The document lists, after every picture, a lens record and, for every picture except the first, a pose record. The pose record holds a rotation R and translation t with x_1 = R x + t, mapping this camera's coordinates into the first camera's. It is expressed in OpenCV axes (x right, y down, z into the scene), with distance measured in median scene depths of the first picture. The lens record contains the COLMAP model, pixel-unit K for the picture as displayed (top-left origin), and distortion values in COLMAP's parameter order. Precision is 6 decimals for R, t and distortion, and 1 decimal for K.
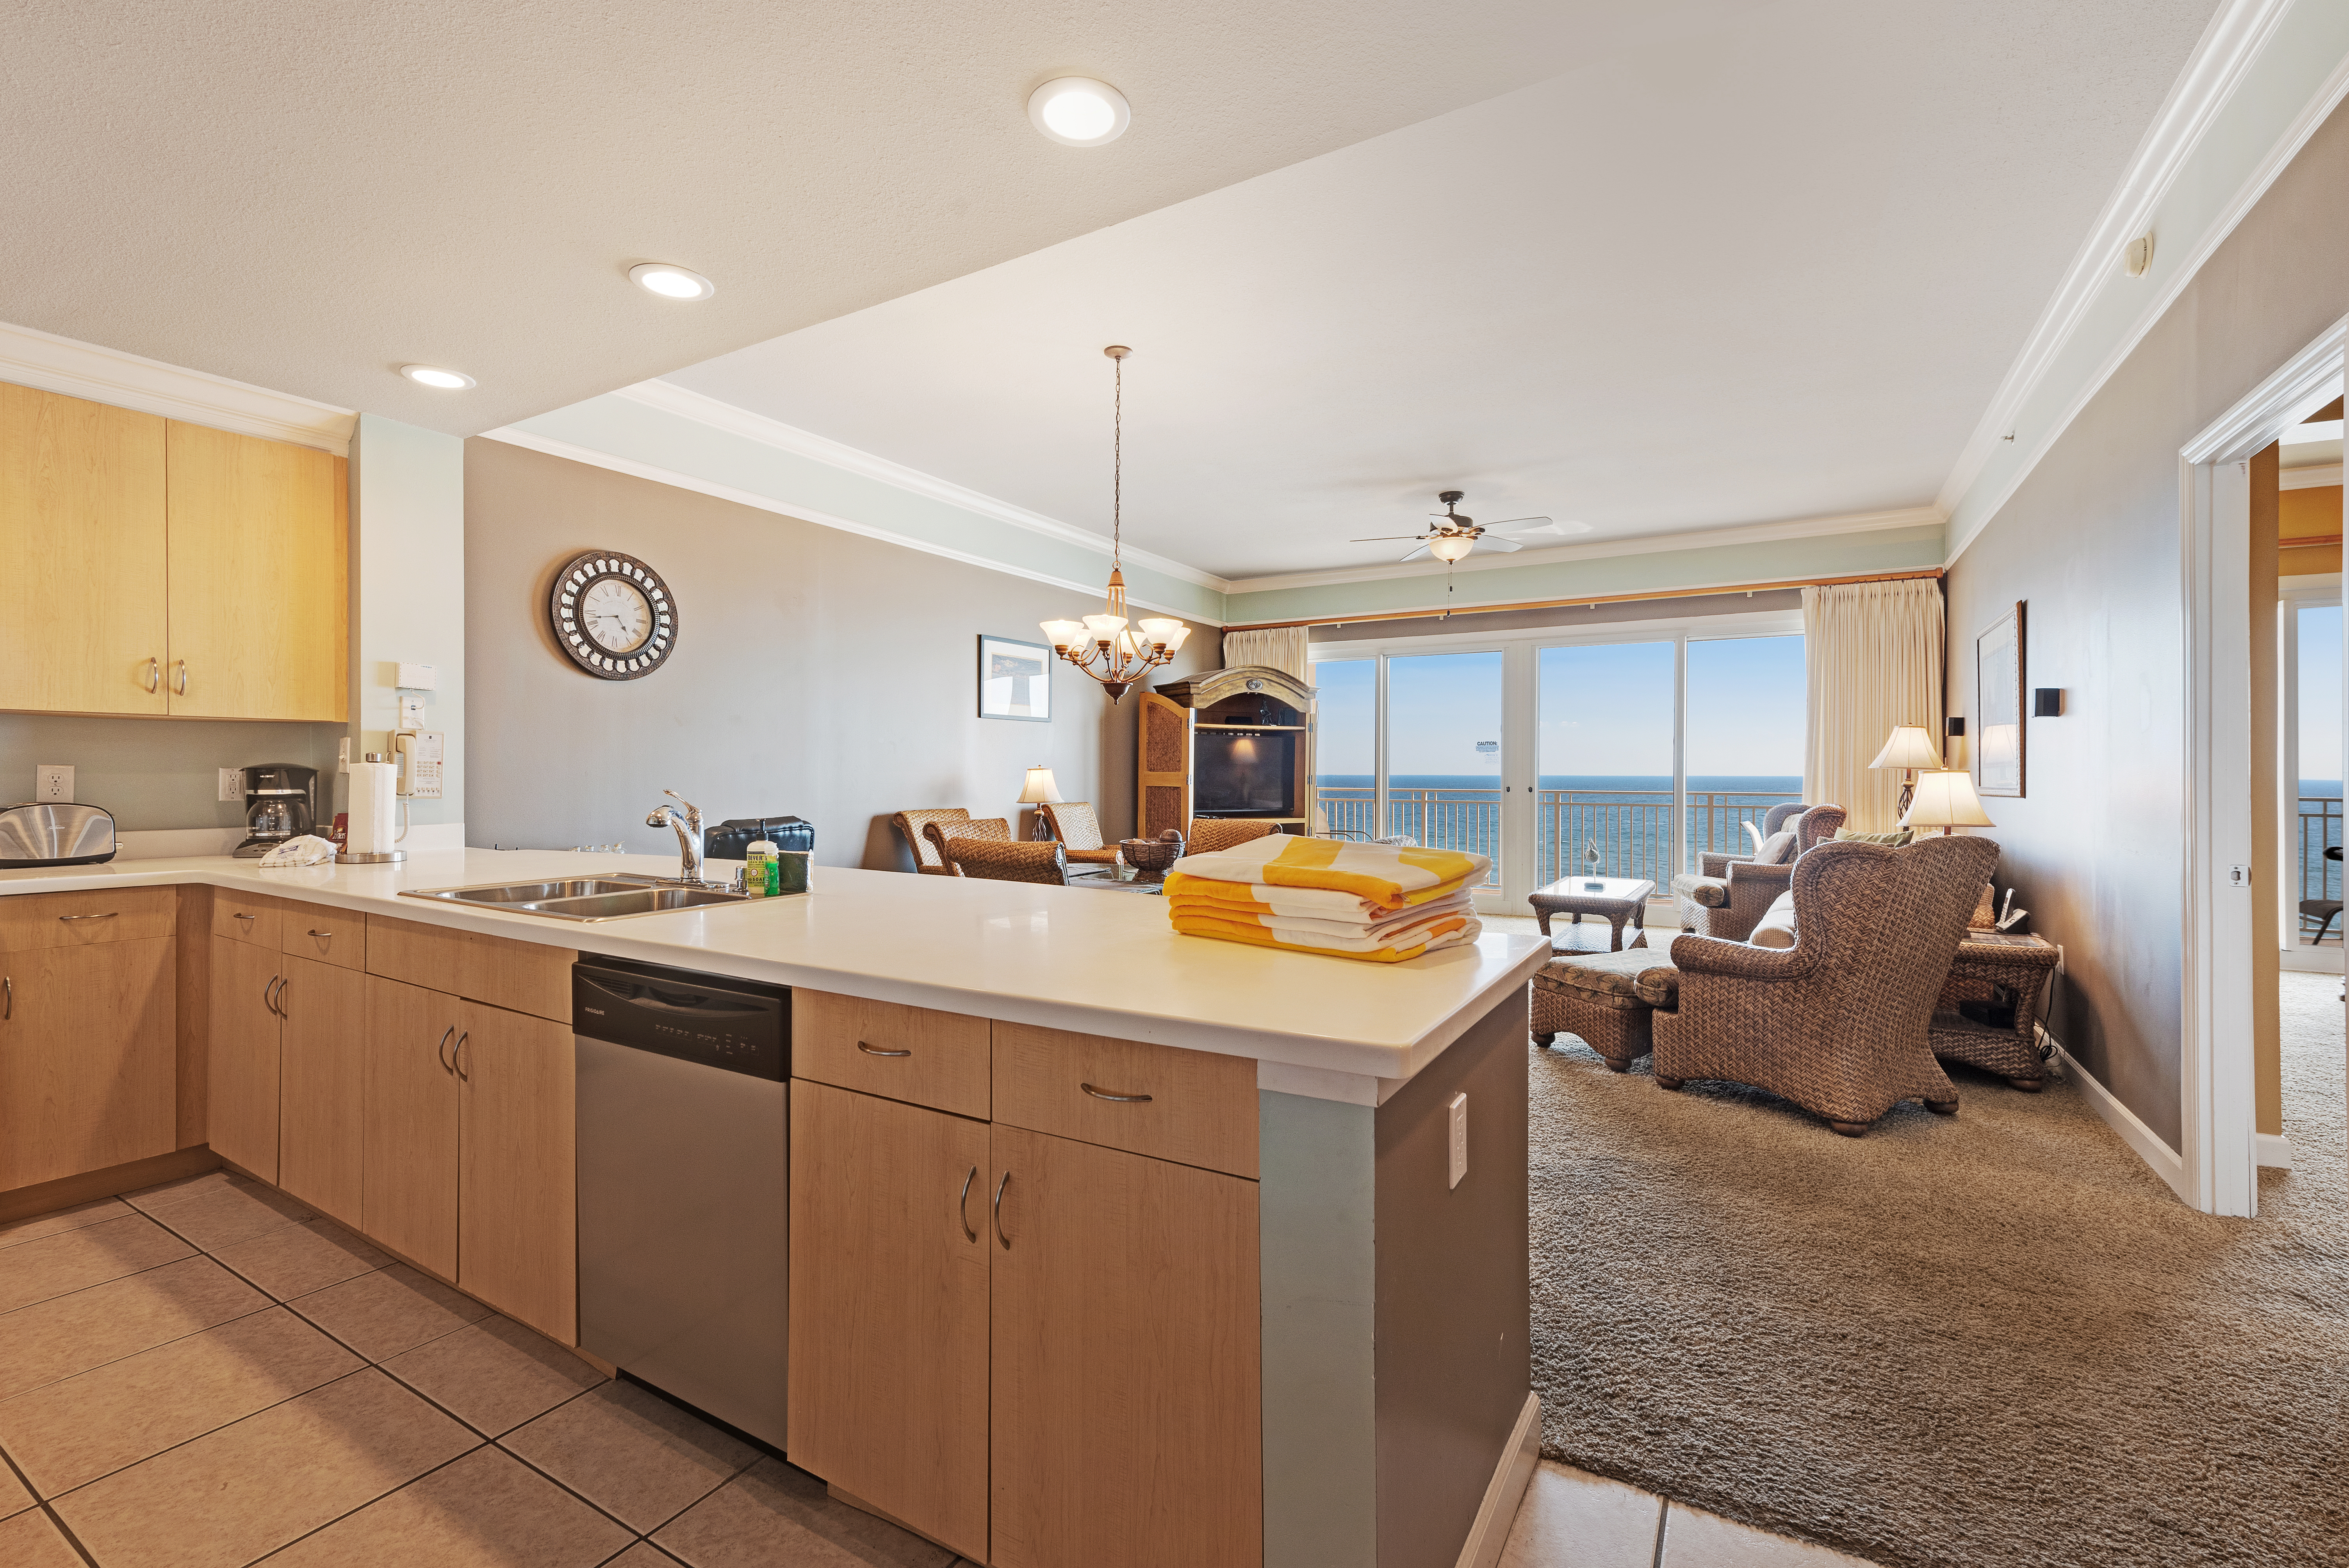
lens RADIAL K [[1005.9, 0, 1179.7], [0, 1005.9, 772.8], [0, 0, 1]] dist [-0.006210, -0.000460]
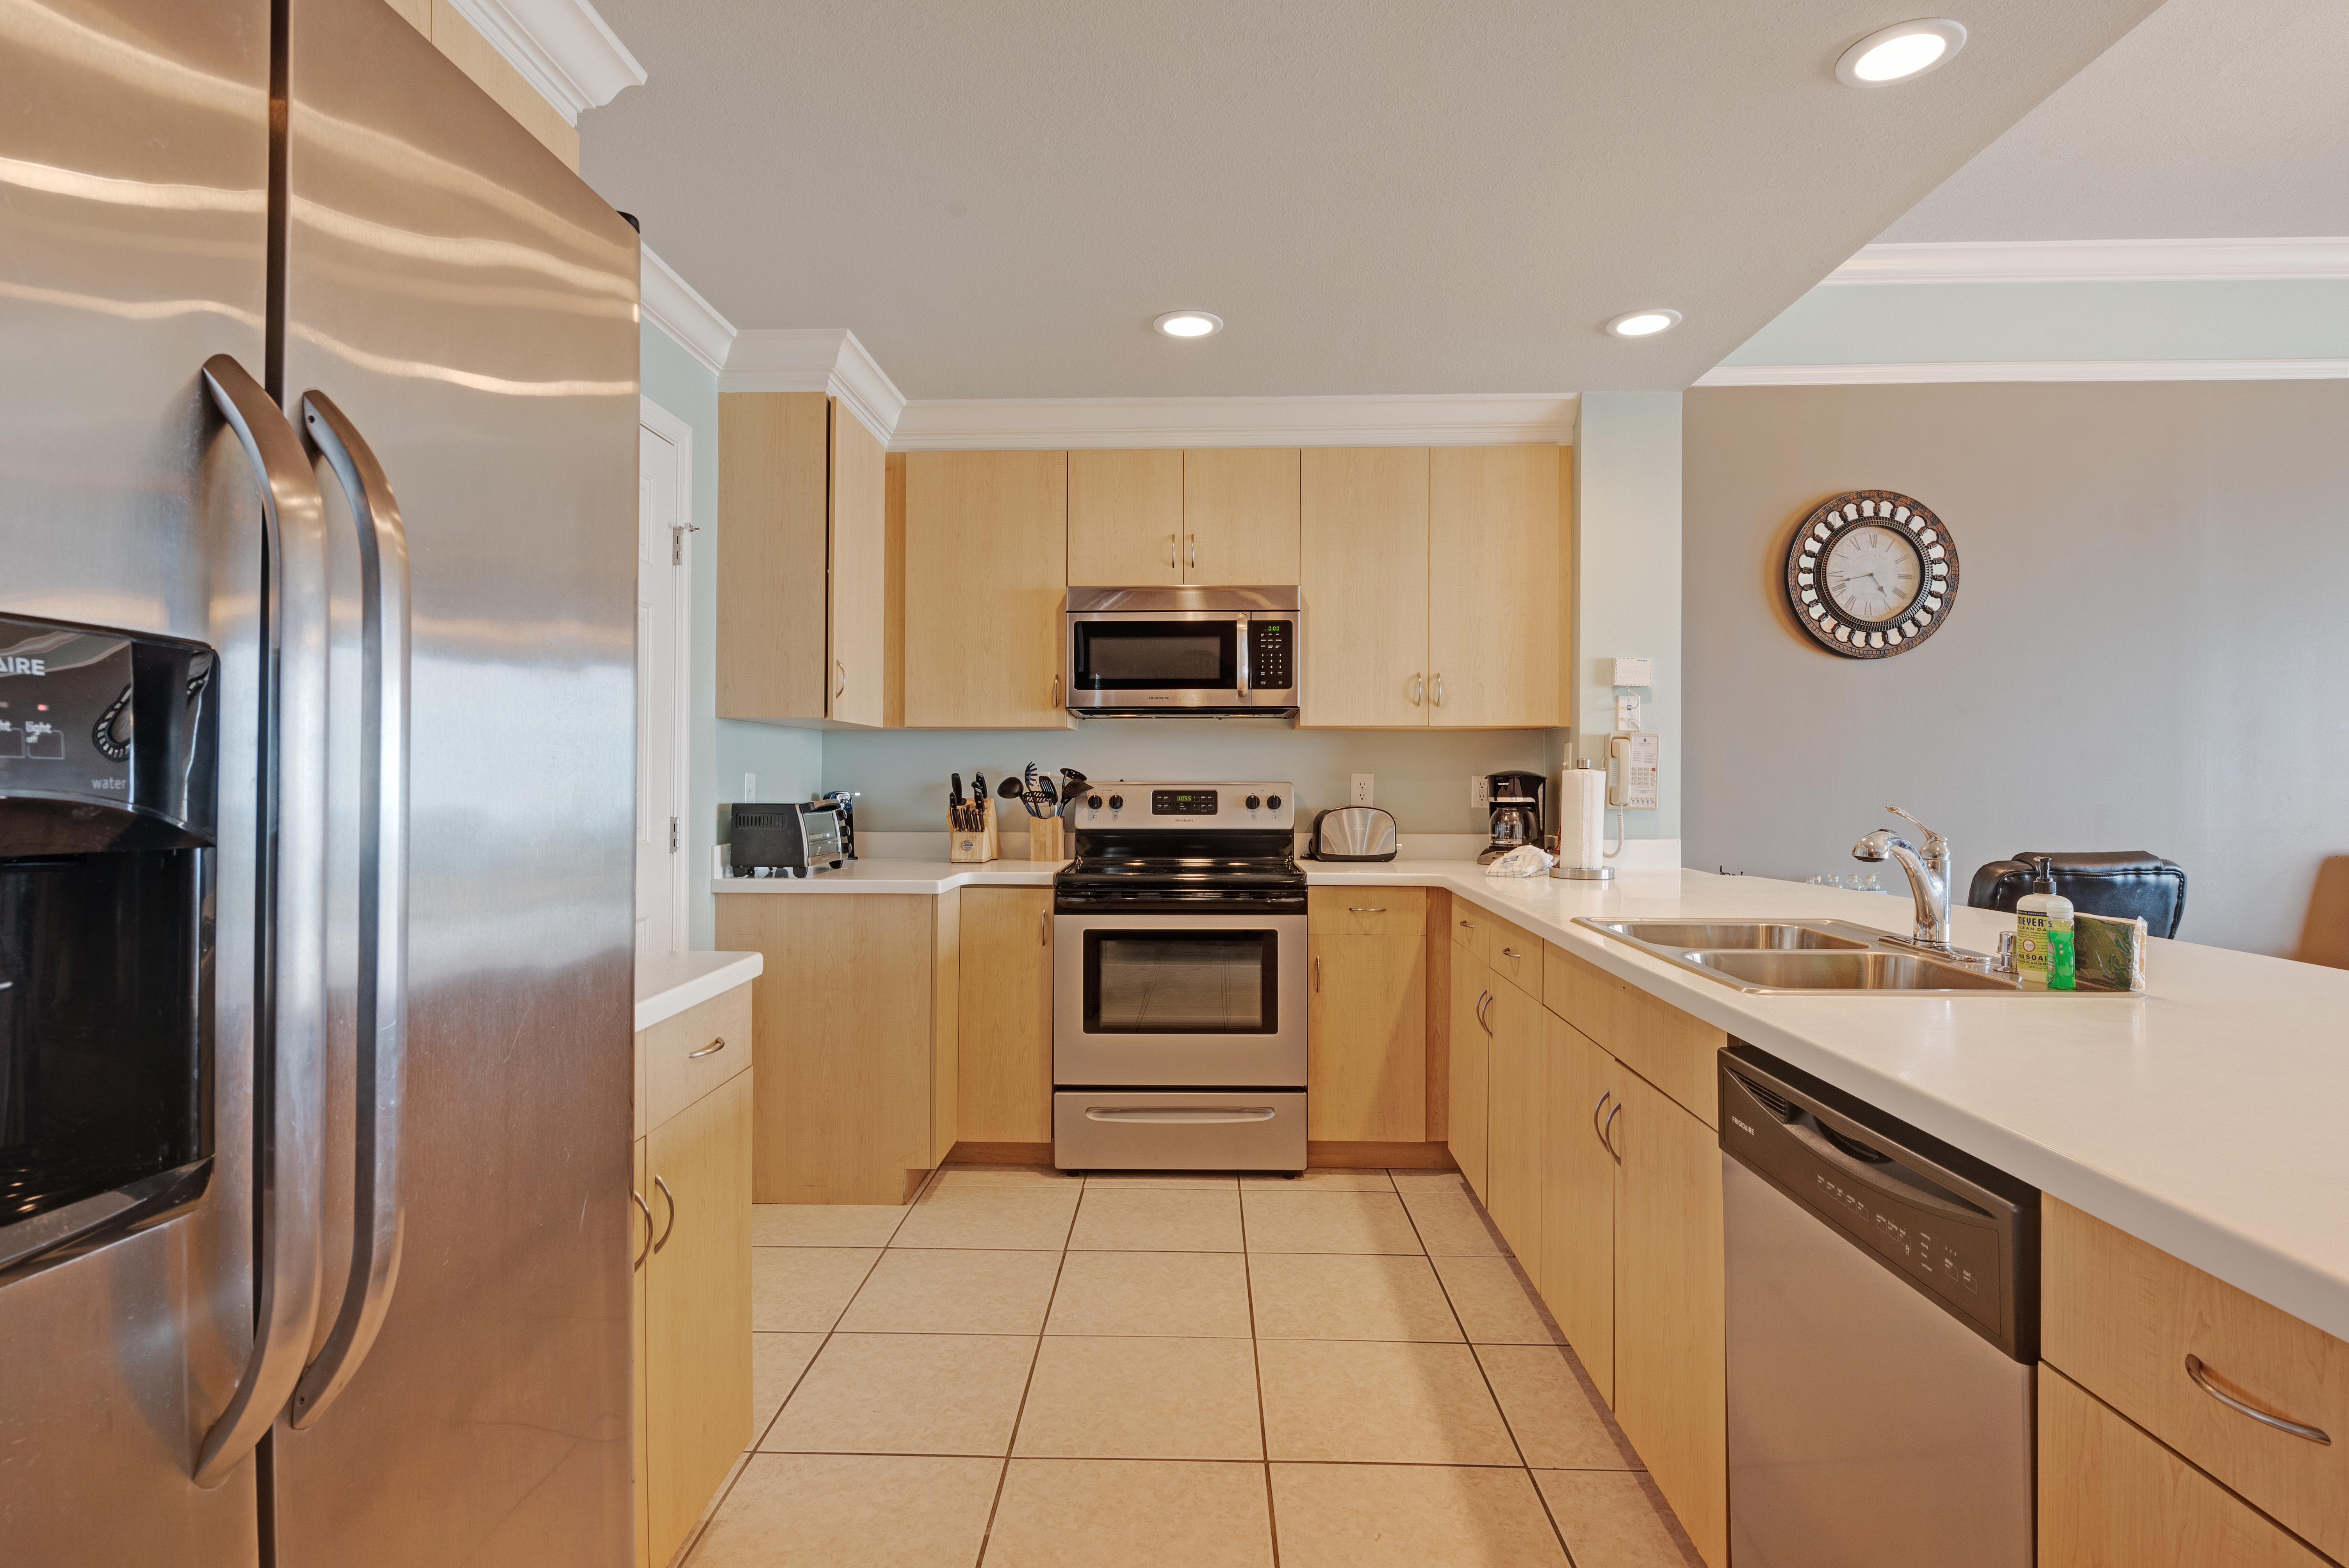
lens RADIAL K [[1202.8, 0, 1170.2], [0, 1202.8, 774.5], [0, 0, 1]] dist [0.023993, -0.018108]
pose [[0.483360, -0.003253, -0.875416, -0.023975], [-0.001695, 0.999988, -0.004652, 0.000232], [0.875420, 0.003732, 0.483348, 0.134506]]
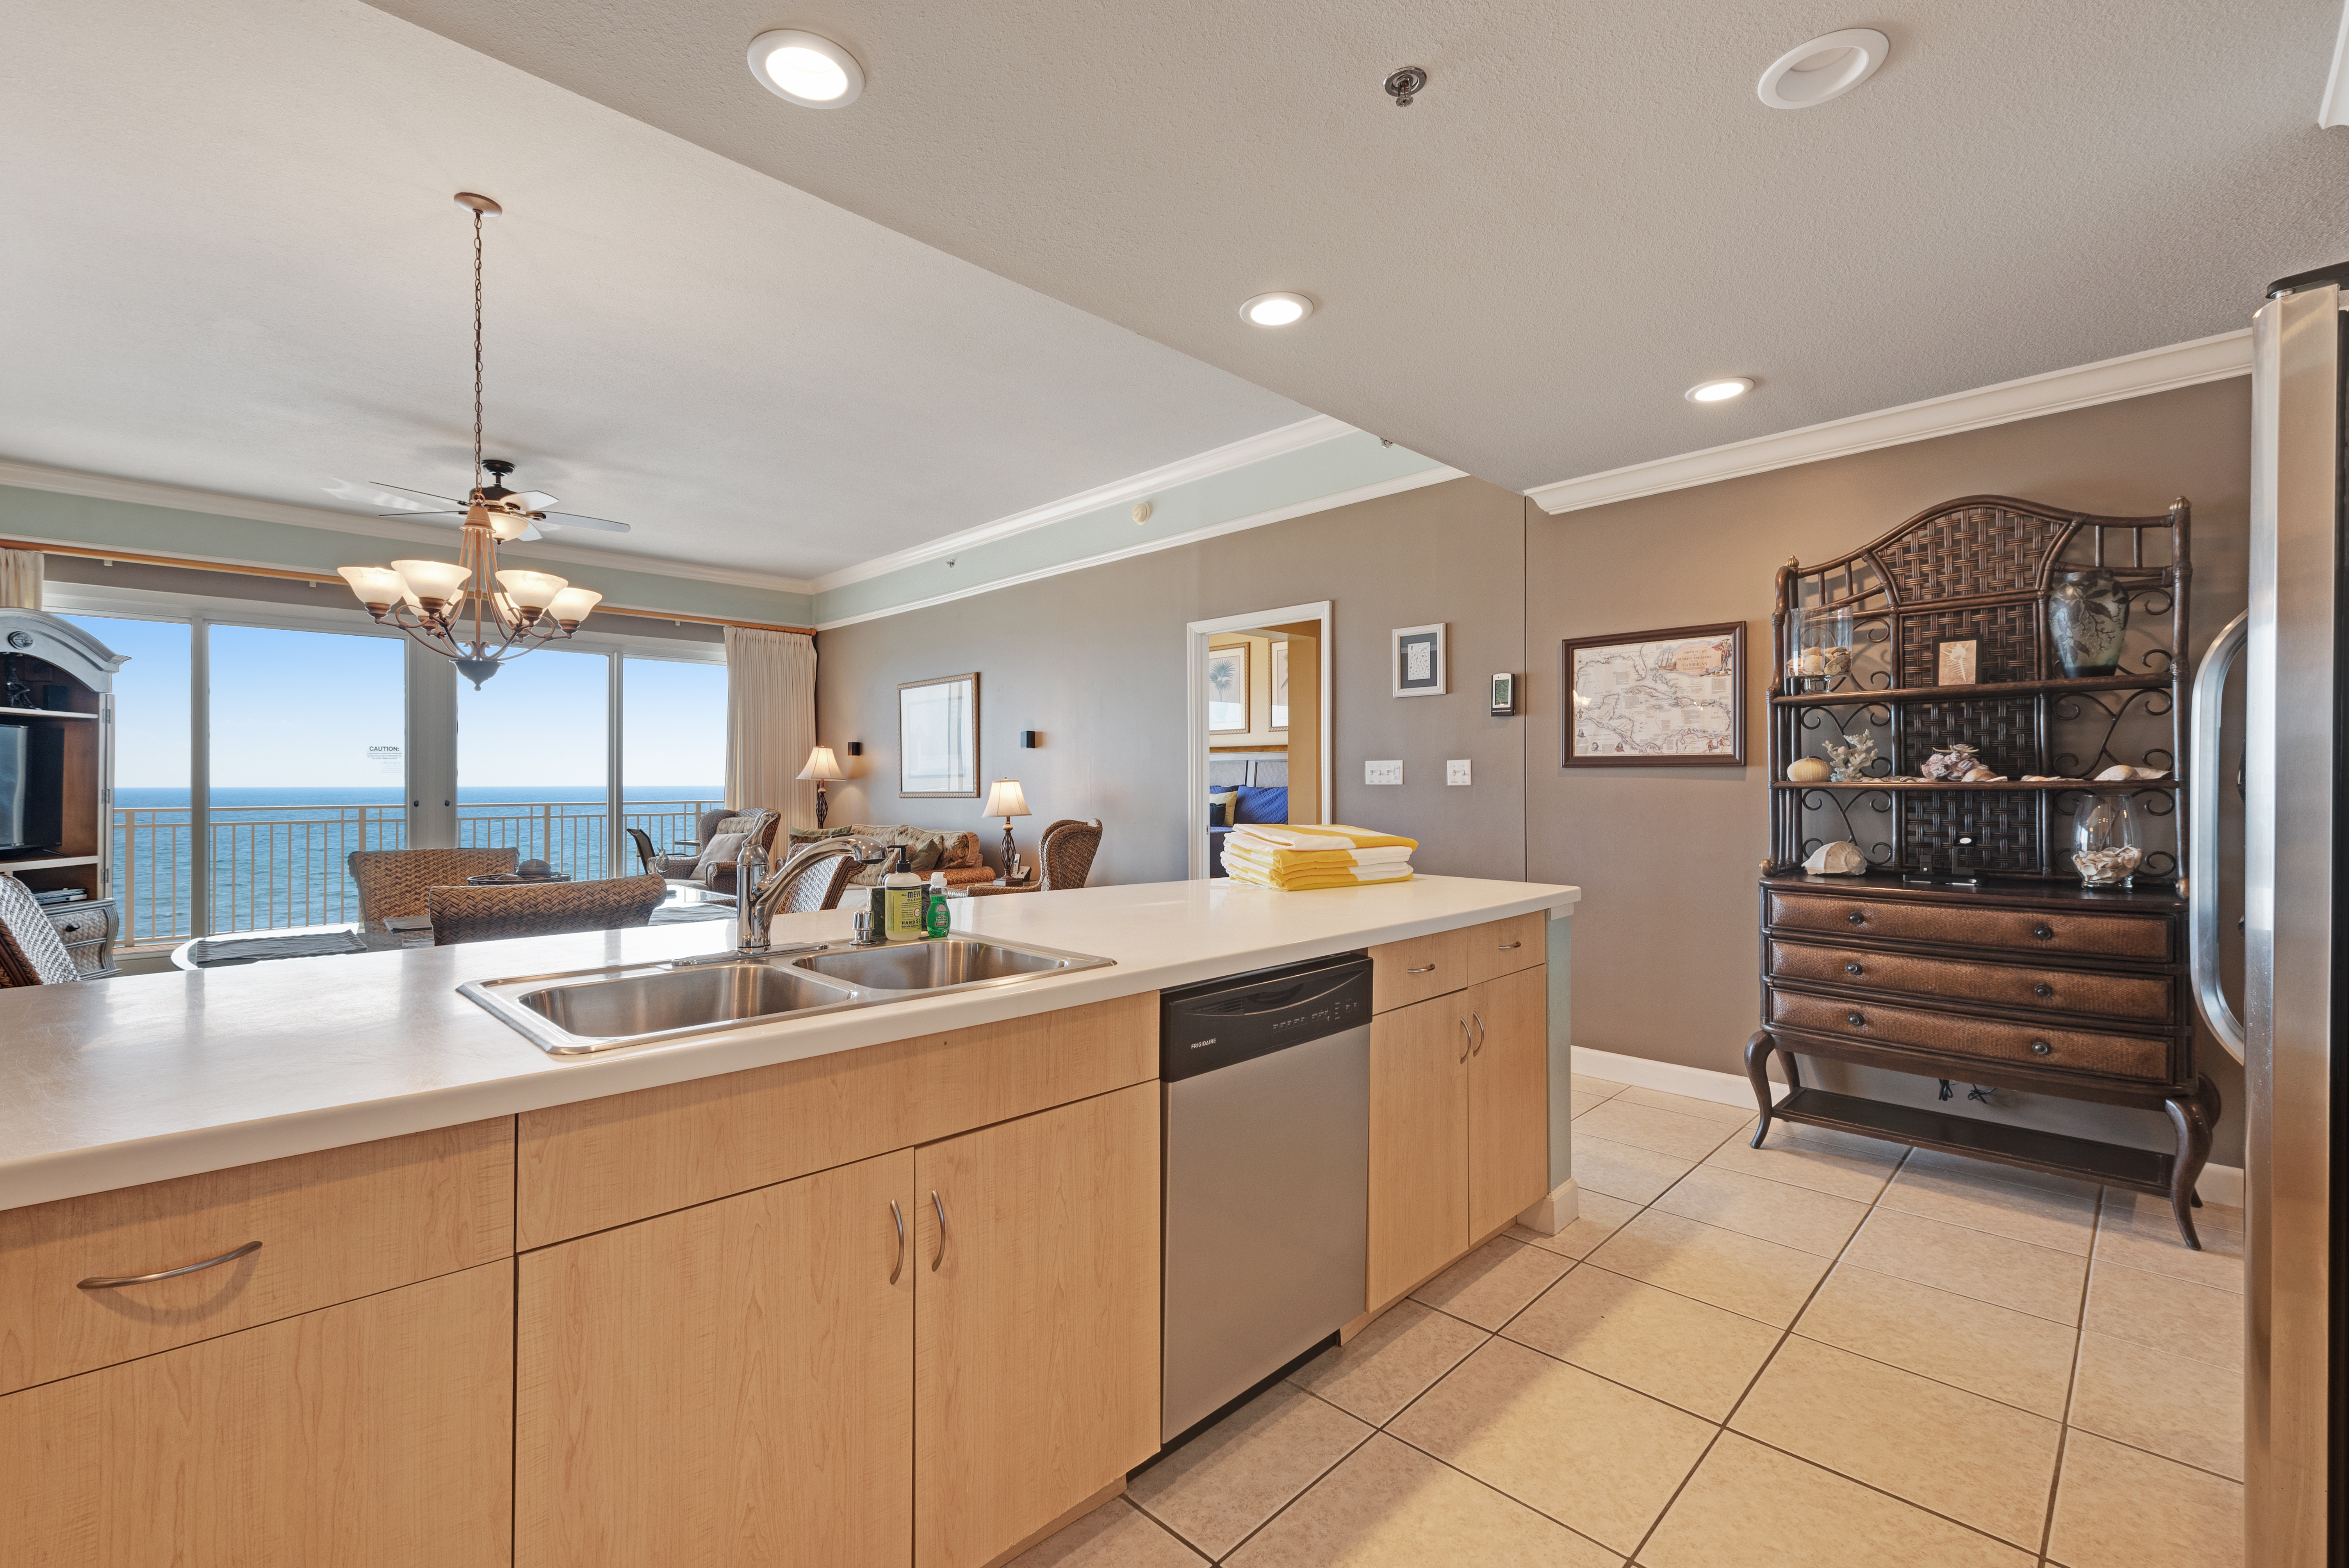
lens RADIAL K [[974.7, 0, 1174.5], [0, 974.7, 784.0], [0, 0, 1]] dist [-0.001677, -0.000173]
pose [[0.257097, -0.003912, 0.966378, -0.757184], [0.002669, 0.999991, 0.003338, -0.001964], [-0.966382, 0.001722, 0.257105, 0.417585]]
